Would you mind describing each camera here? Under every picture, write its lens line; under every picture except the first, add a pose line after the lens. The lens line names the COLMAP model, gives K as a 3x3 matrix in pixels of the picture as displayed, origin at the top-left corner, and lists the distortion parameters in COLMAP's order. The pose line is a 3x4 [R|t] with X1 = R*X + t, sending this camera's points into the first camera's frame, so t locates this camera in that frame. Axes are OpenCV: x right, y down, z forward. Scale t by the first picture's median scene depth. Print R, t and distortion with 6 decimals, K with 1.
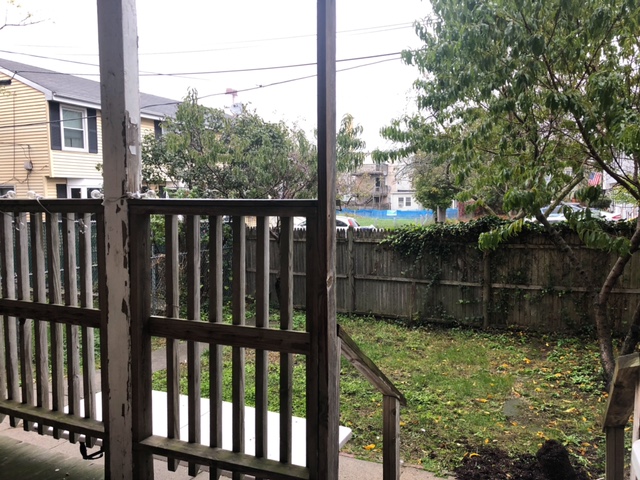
lens RADIAL K [[520.3, 0, 322.7], [0, 520.3, 241.0], [0, 0, 1]] dist [0.038304, -0.037364]
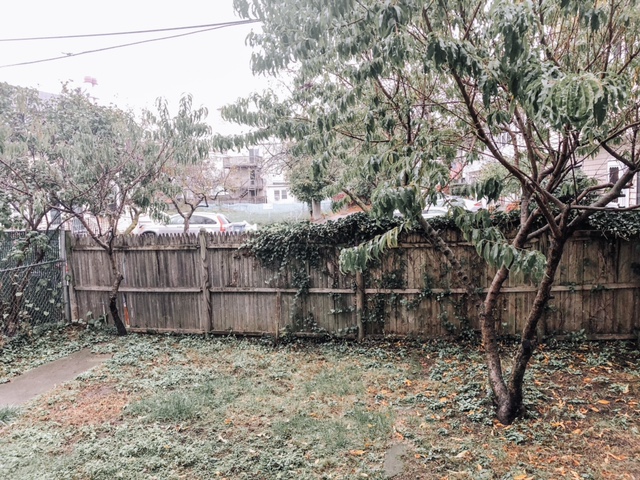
lens RADIAL K [[520.3, 0, 315.2], [0, 520.3, 239.9], [0, 0, 1]] dist [0.038304, -0.037364]
pose [[0.976192, -0.046280, 0.211915, 0.066676], [0.043800, 0.998906, 0.016385, -0.022387], [-0.212441, -0.006713, 0.977151, 0.183864]]
